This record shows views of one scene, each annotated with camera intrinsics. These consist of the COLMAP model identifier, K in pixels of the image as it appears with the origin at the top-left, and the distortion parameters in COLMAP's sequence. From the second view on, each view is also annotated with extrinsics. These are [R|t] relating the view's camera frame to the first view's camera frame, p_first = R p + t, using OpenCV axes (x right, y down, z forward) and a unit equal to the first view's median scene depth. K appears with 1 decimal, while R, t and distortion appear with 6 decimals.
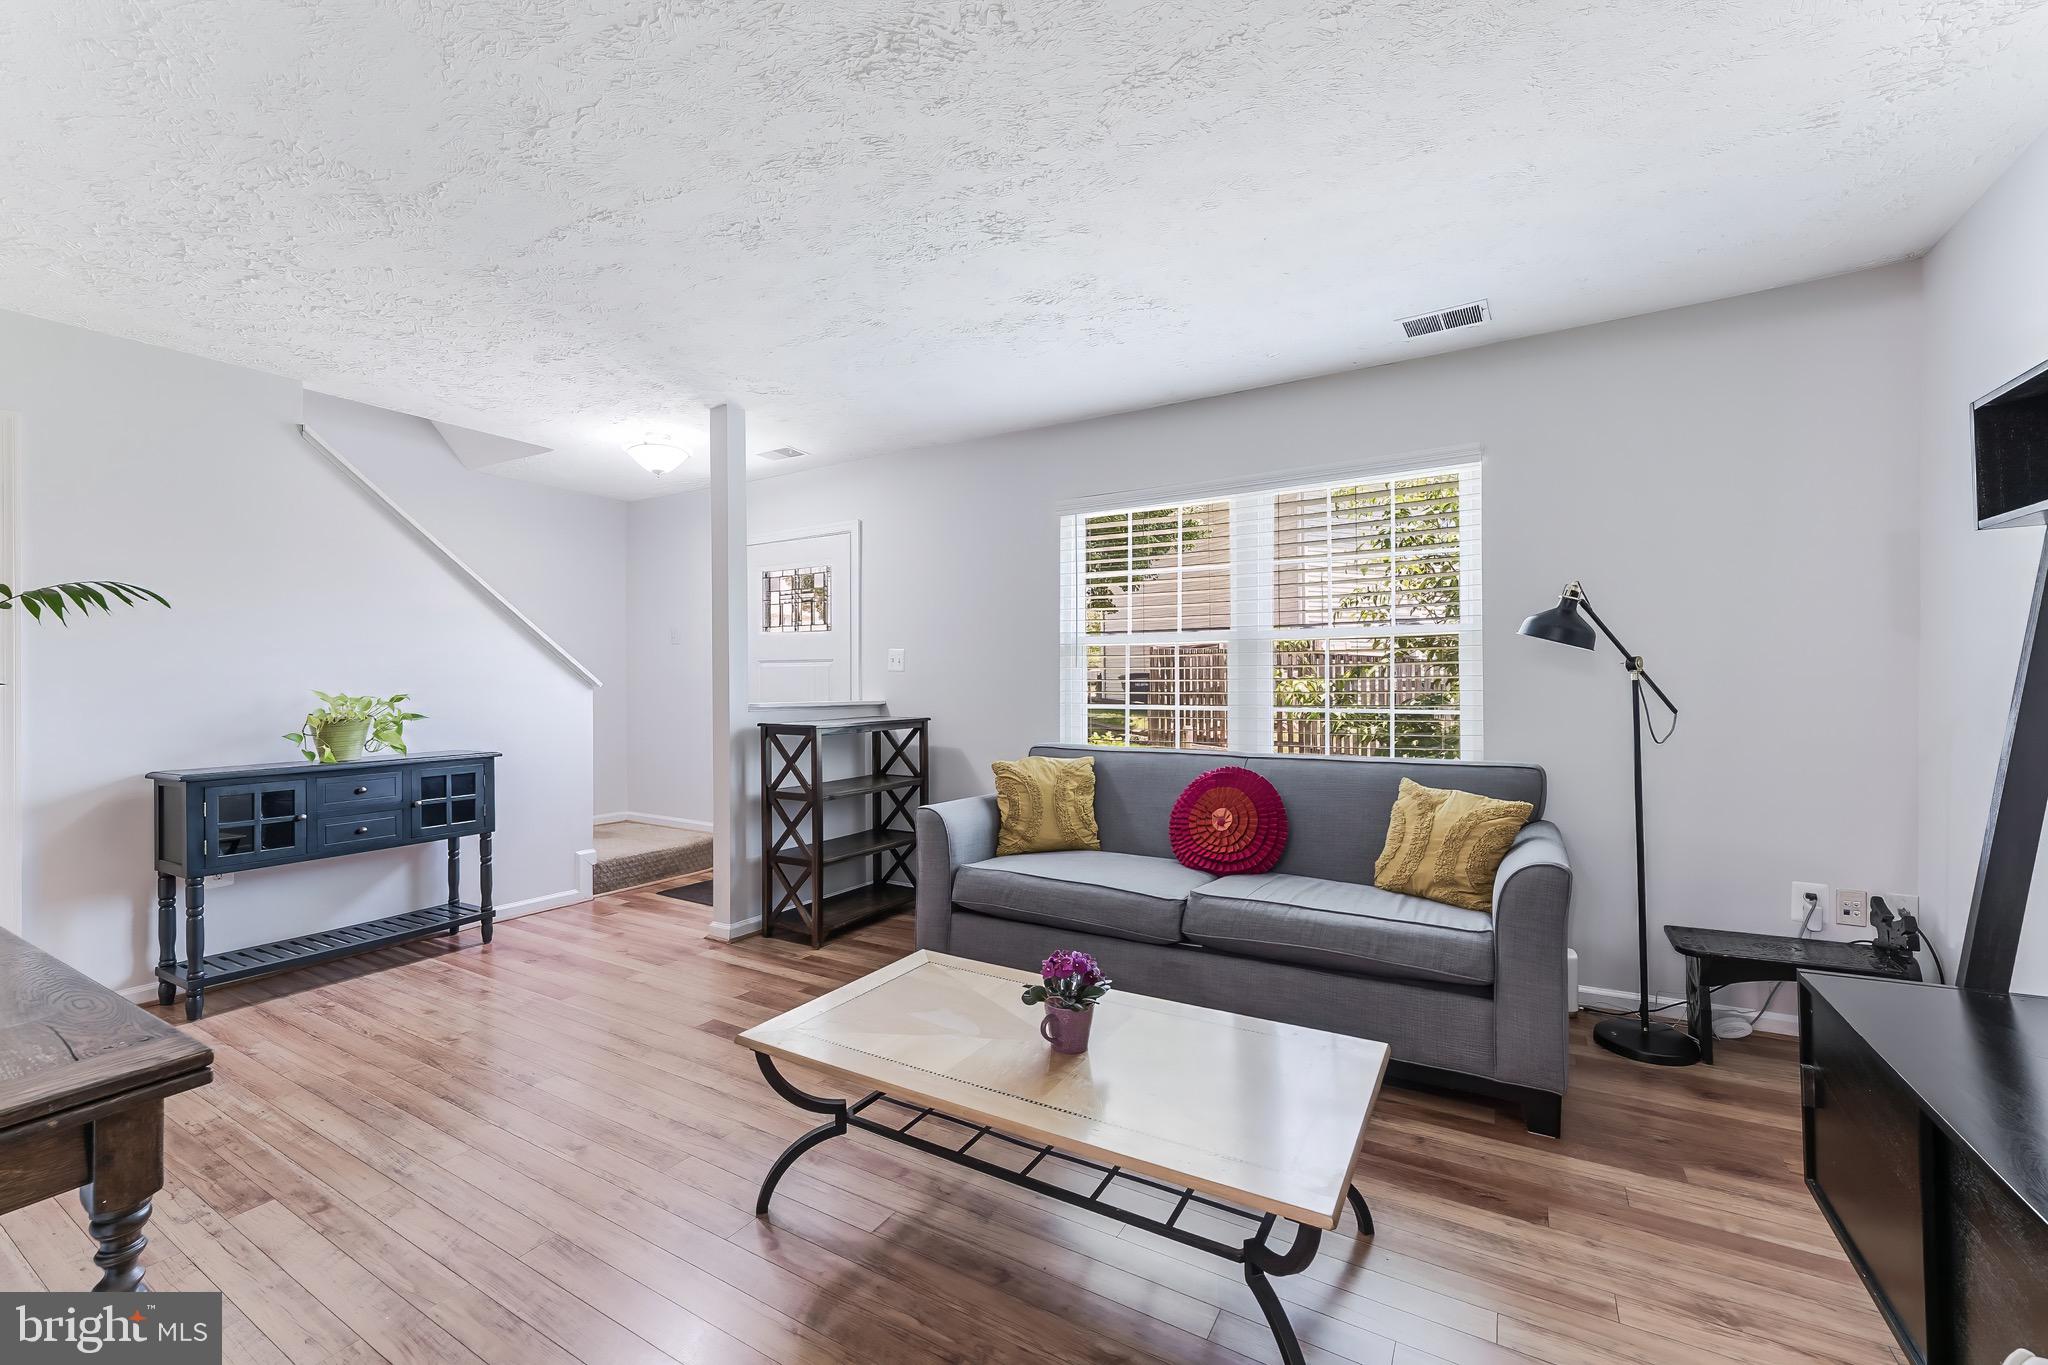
lens RADIAL K [[826.6, 0, 1036.1], [0, 826.6, 672.4], [0, 0, 1]] dist [-0.000695, -0.000145]
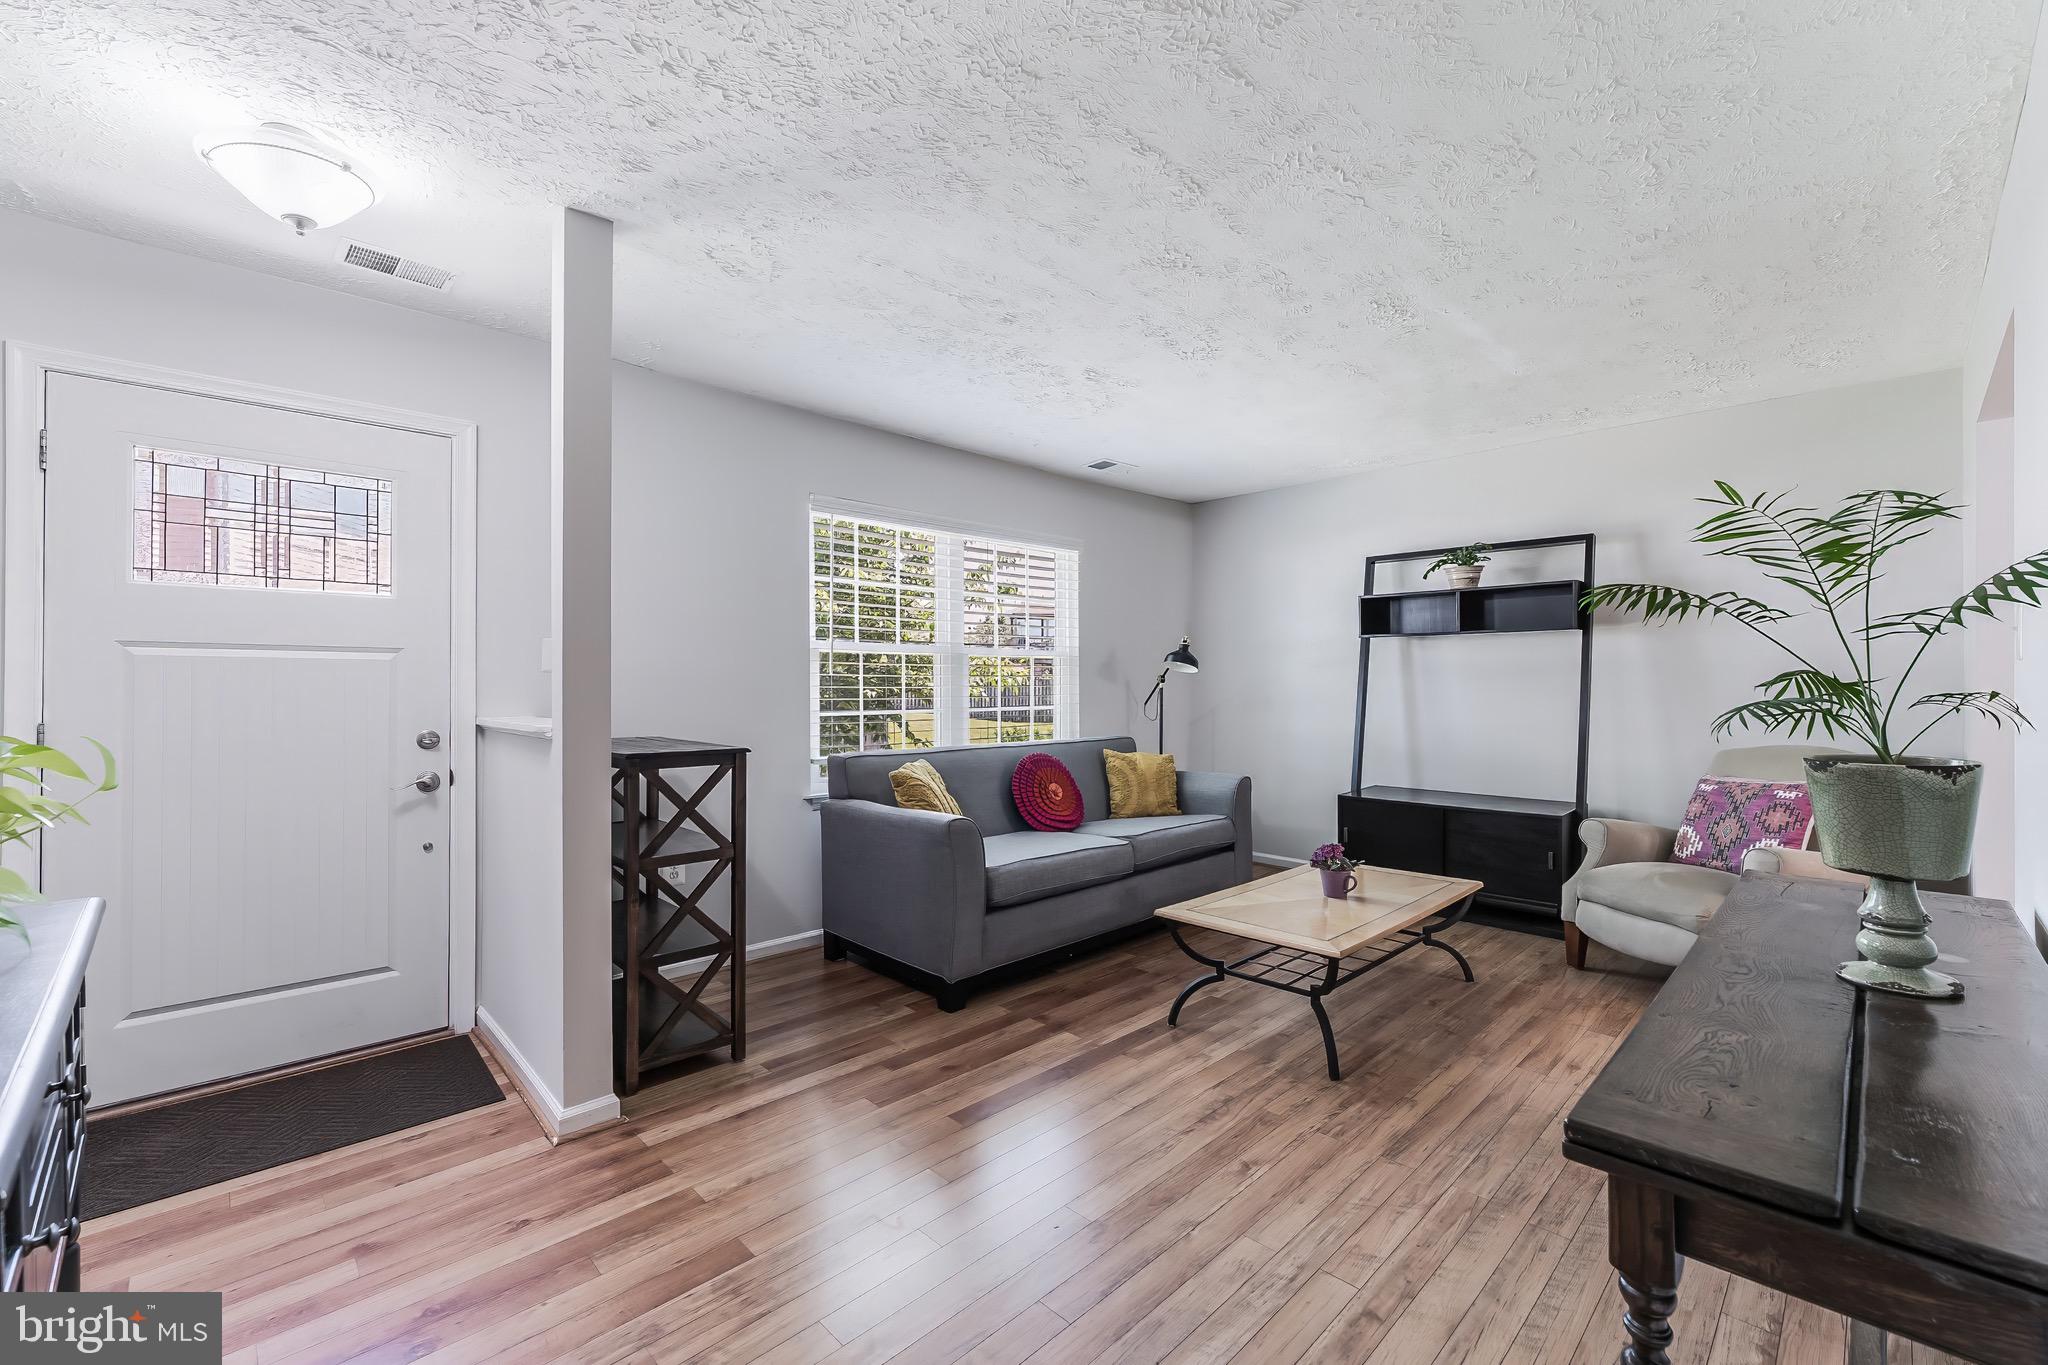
lens RADIAL K [[826.6, 0, 1040.3], [0, 826.6, 685.6], [0, 0, 1]] dist [-0.000695, -0.000145]
pose [[0.259228, 0.006136, 0.965797, -0.921079], [-0.009401, 0.999948, -0.003829, 0.010470], [-0.965770, -0.008087, 0.259272, 0.583447]]
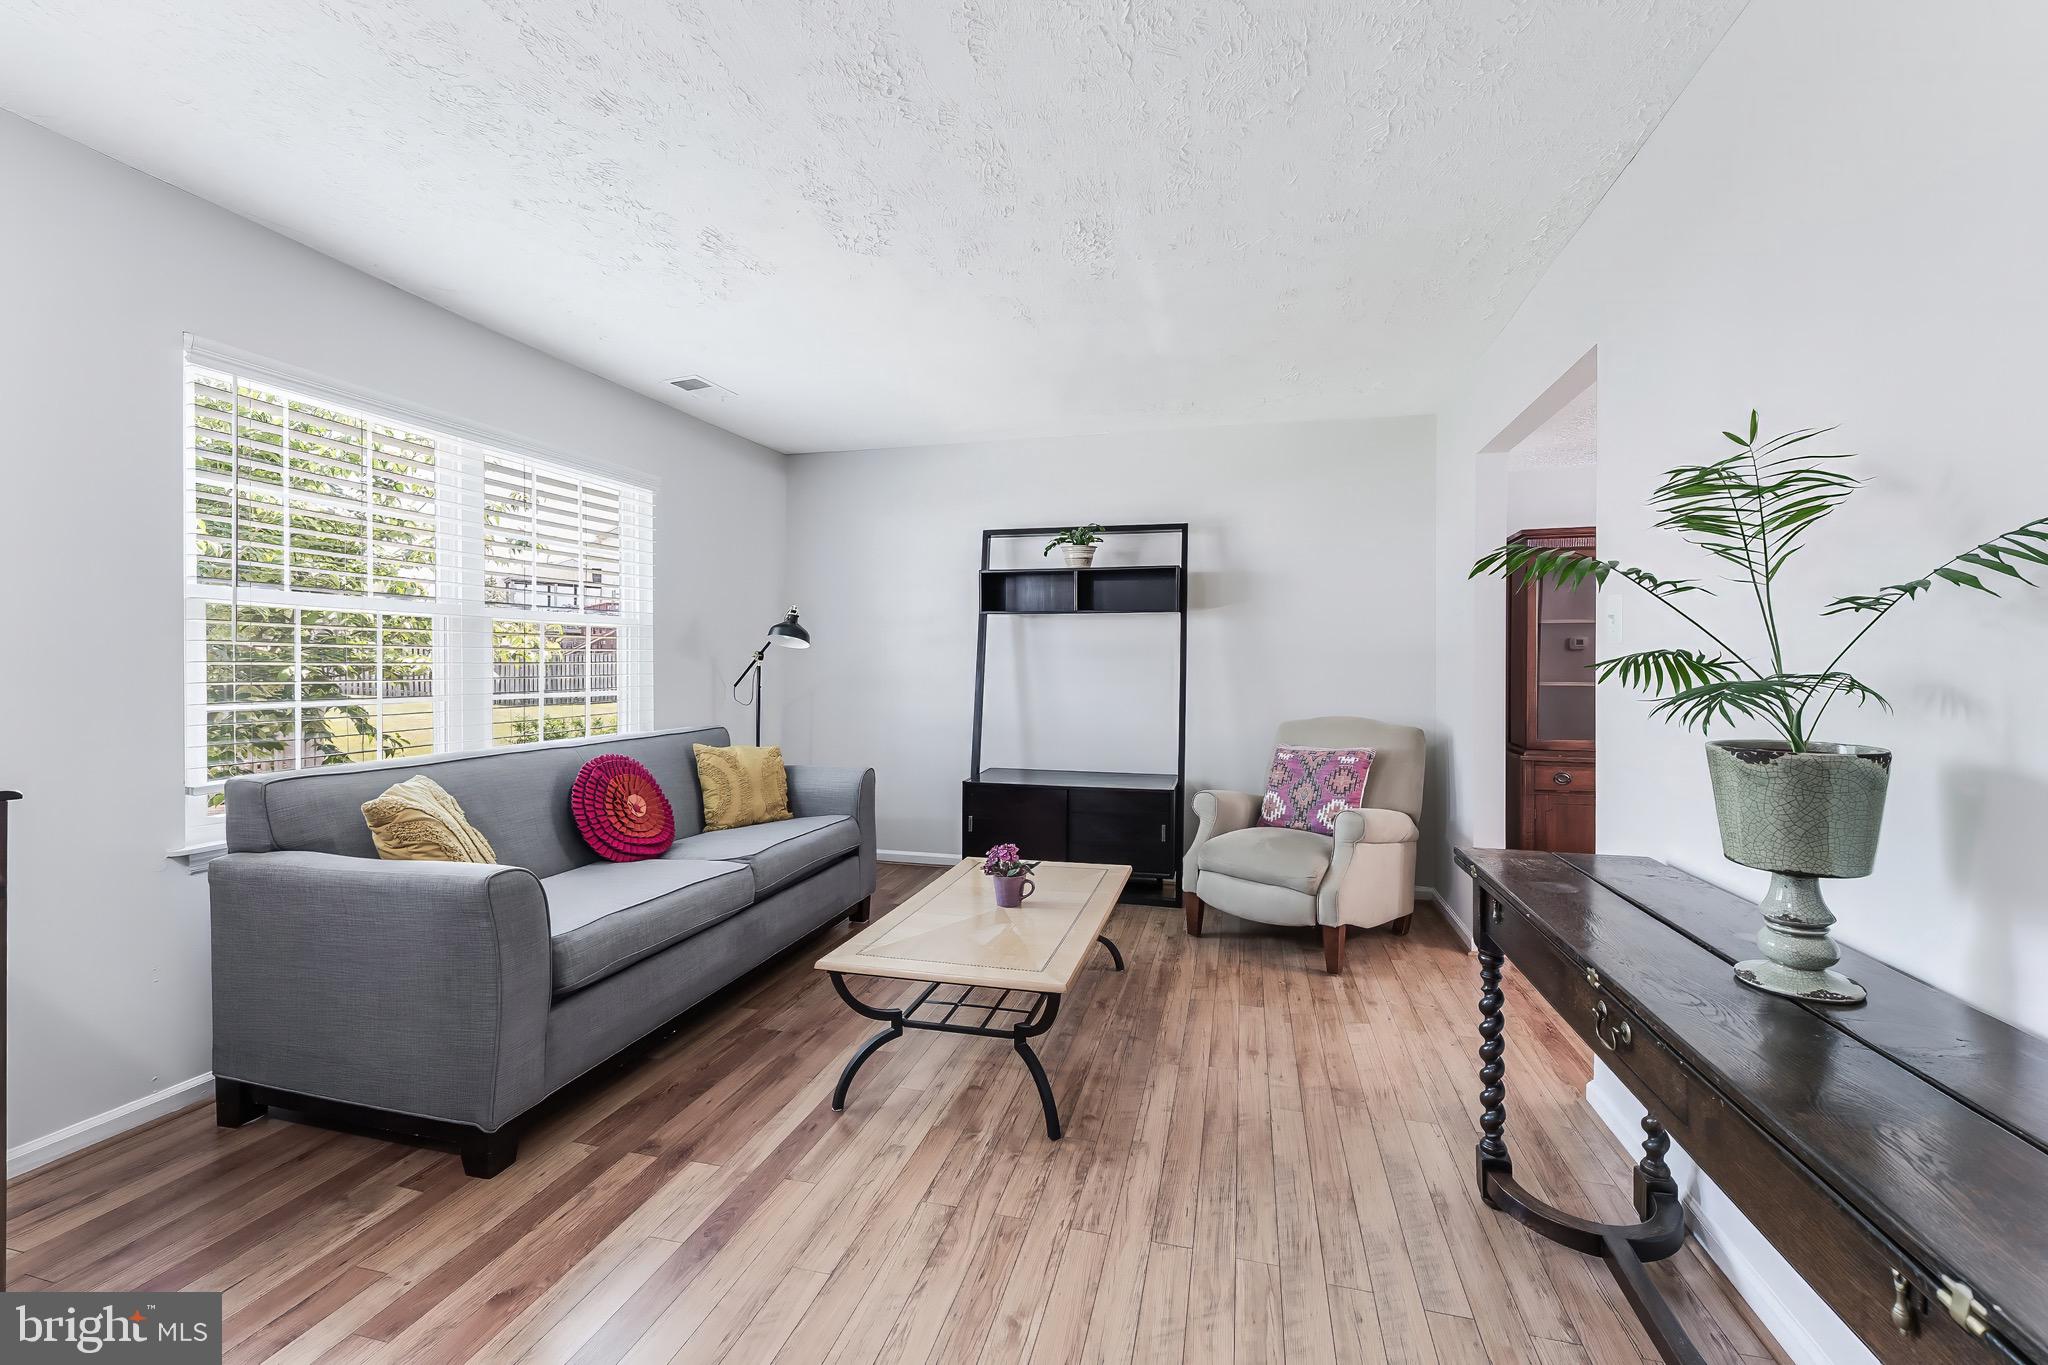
lens RADIAL K [[826.6, 0, 1023.1], [0, 826.6, 666.0], [0, 0, 1]] dist [-0.000695, -0.000145]
pose [[-0.262934, 0.002231, 0.964811, -0.733282], [-0.010732, 0.999929, -0.005237, 0.009418], [-0.964754, -0.011732, -0.262891, 0.700843]]
